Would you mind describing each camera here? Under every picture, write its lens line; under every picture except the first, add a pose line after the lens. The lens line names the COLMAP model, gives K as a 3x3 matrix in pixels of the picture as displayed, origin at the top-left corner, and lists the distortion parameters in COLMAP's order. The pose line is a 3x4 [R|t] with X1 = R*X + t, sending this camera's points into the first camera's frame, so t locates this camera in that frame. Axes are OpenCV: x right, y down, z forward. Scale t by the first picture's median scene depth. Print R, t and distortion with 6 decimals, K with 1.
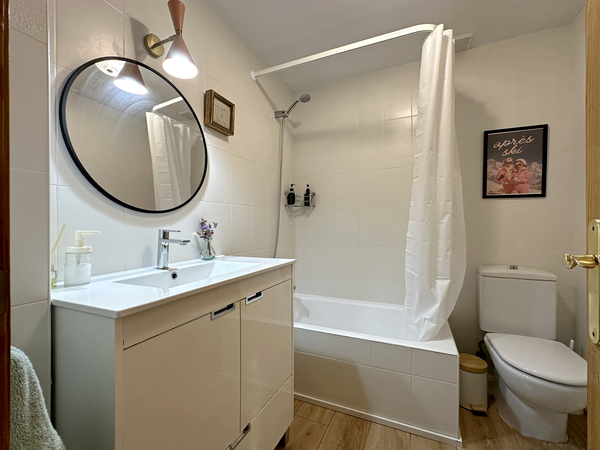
lens RADIAL K [[249.1, 0, 300.0], [0, 249.1, 225.0], [0, 0, 1]] dist [0.000874, 0.000194]
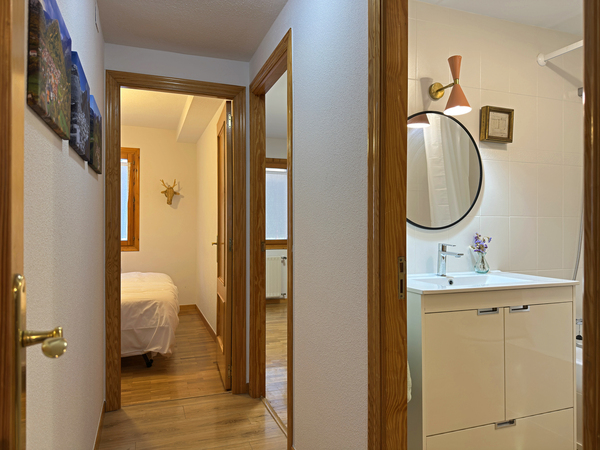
lens RADIAL K [[436.1, 0, 300.0], [0, 436.1, 225.0], [0, 0, 1]] dist [0.084121, -0.108828]
pose [[0.701834, 0.007019, -0.712306, 0.400595], [-0.004617, 0.999975, 0.005305, -0.065863], [0.712325, -0.000435, 0.701849, -0.814161]]
